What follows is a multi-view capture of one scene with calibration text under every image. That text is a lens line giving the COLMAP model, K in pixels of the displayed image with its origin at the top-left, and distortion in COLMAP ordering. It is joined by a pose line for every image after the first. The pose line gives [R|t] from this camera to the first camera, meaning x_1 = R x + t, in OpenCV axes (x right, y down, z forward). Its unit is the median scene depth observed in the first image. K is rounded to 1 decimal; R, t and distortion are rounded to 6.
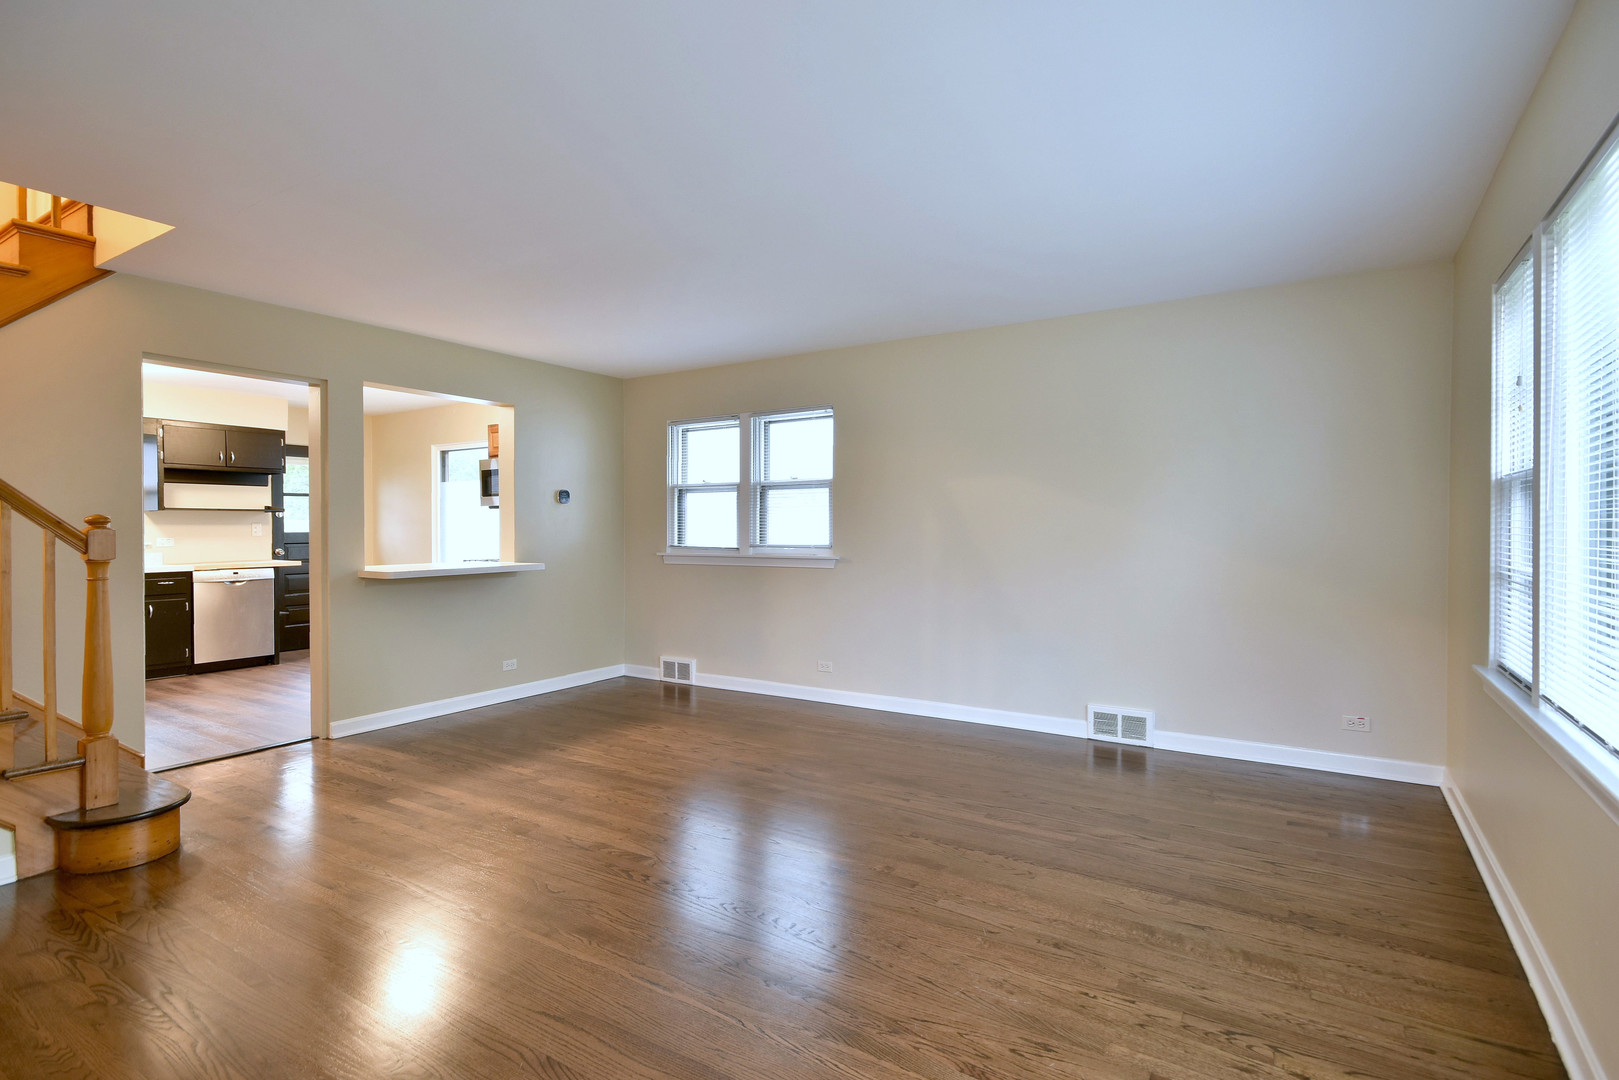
lens RADIAL K [[794.0, 0, 811.9], [0, 794.0, 535.7], [0, 0, 1]] dist [0.012577, 0.000149]
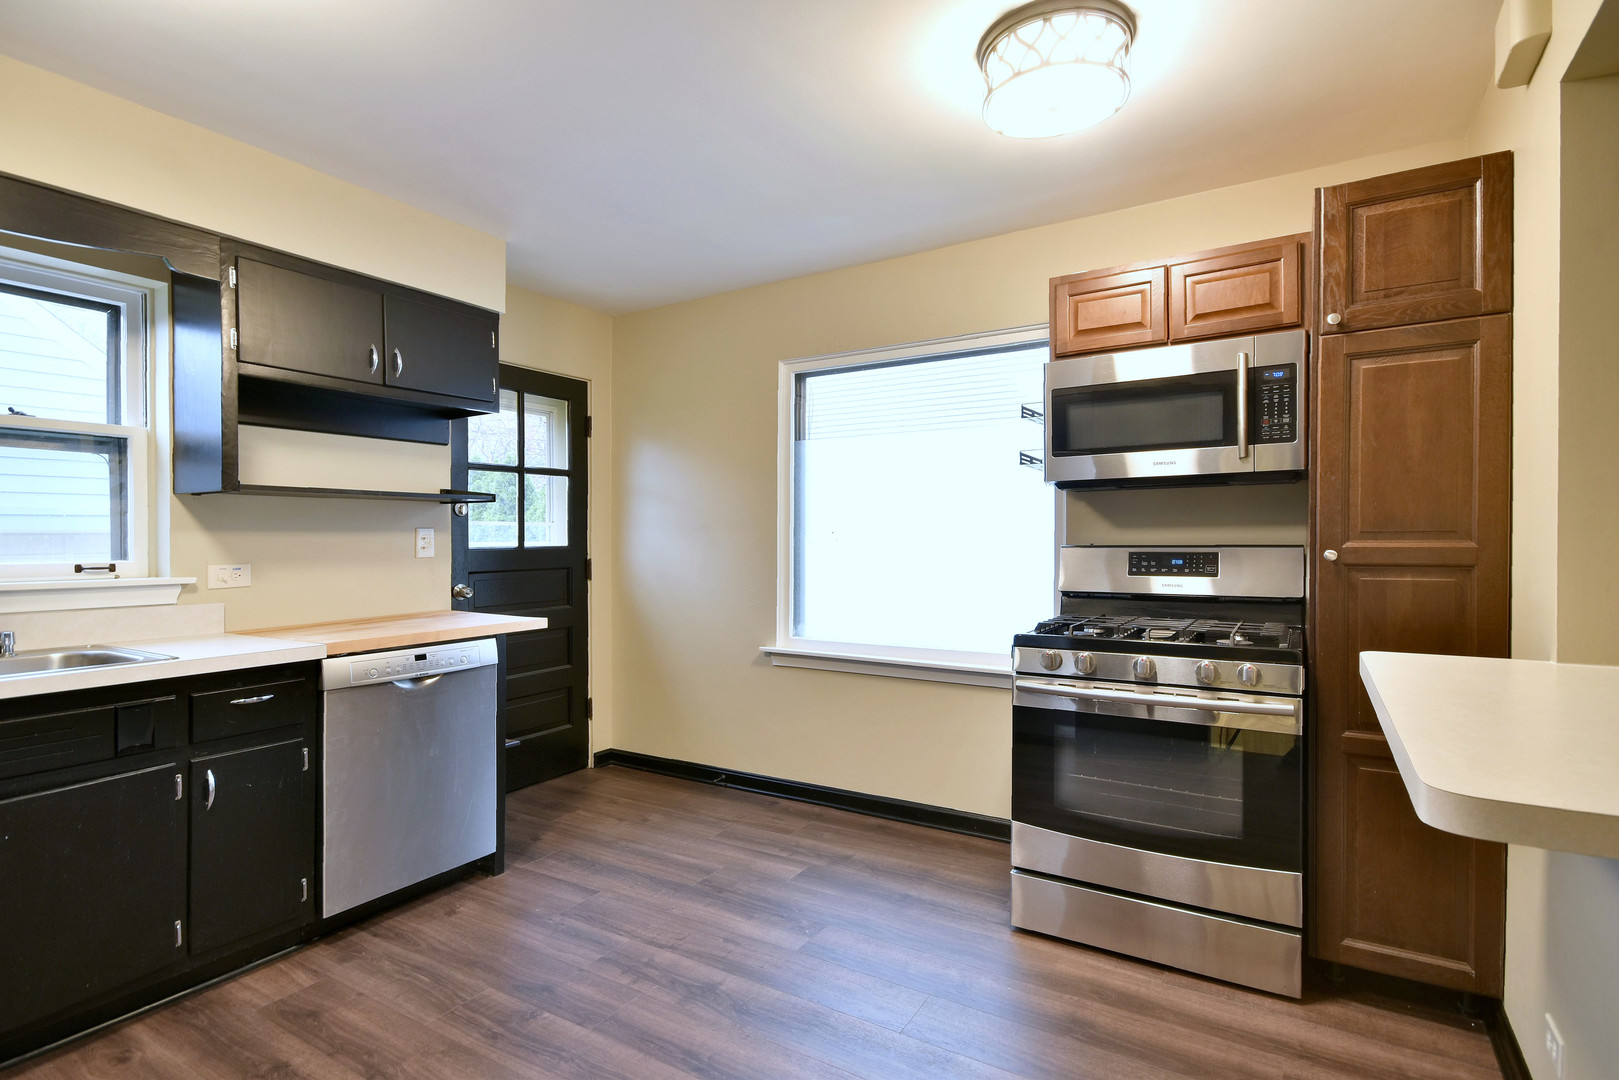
lens RADIAL K [[803.0, 0, 809.5], [0, 803.0, 540.0], [0, 0, 1]] dist [0.020012, -0.001120]
pose [[0.999828, -0.002258, 0.018412, -0.655555], [0.002410, 0.999964, -0.008193, -0.006669], [-0.018392, 0.008236, 0.999797, 0.738771]]
